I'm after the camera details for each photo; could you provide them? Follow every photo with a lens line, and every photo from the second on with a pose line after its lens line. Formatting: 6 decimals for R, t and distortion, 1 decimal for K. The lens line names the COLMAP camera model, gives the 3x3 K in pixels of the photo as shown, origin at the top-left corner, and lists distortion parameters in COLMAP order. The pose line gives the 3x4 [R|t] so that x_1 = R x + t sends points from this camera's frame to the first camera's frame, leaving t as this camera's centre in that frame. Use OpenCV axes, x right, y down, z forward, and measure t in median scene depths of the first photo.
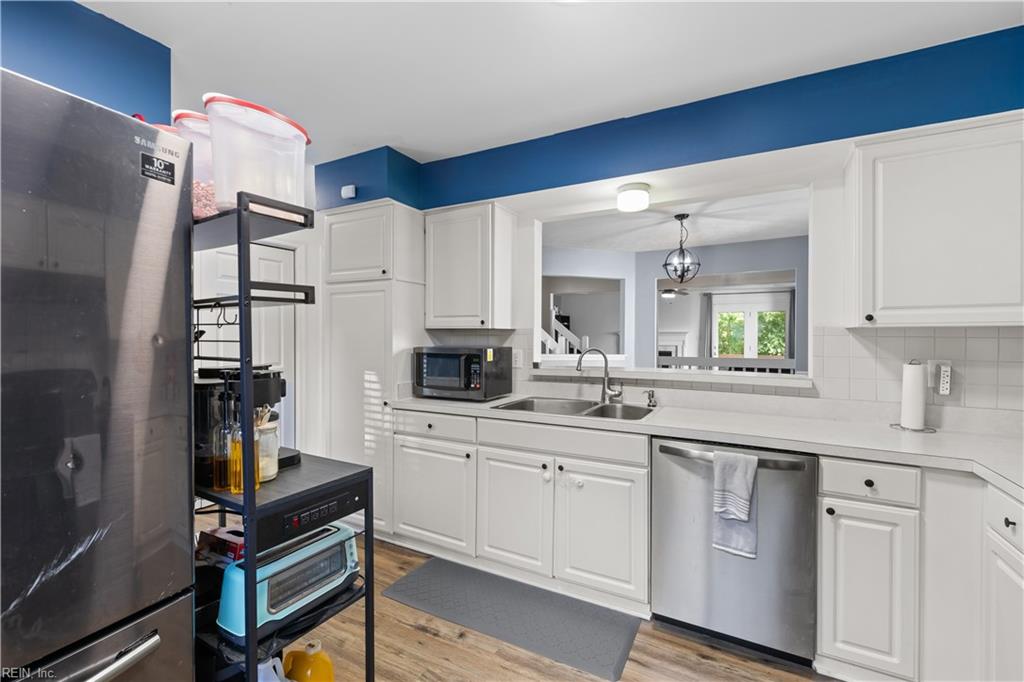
lens RADIAL K [[444.4, 0, 507.9], [0, 444.4, 339.6], [0, 0, 1]] dist [0.007248, -0.001899]
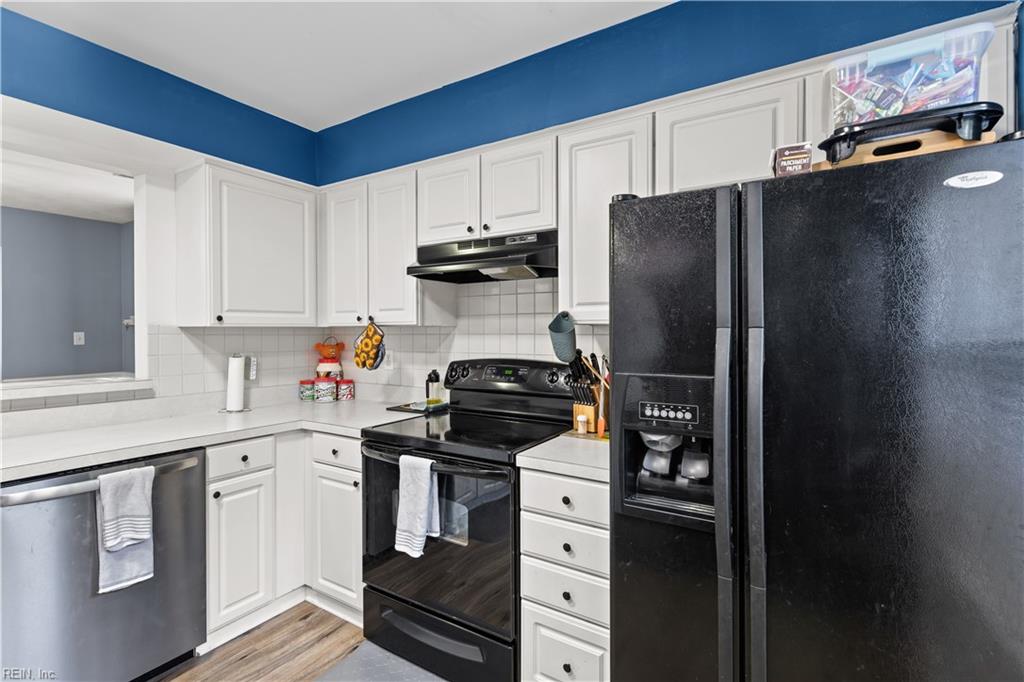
lens RADIAL K [[468.6, 0, 509.8], [0, 468.6, 333.3], [0, 0, 1]] dist [0.004504, -0.003510]
pose [[0.058730, -0.002665, 0.998270, -0.268202], [0.013067, 0.999913, 0.001900, -0.002704], [-0.998188, 0.012932, 0.058759, 0.149557]]
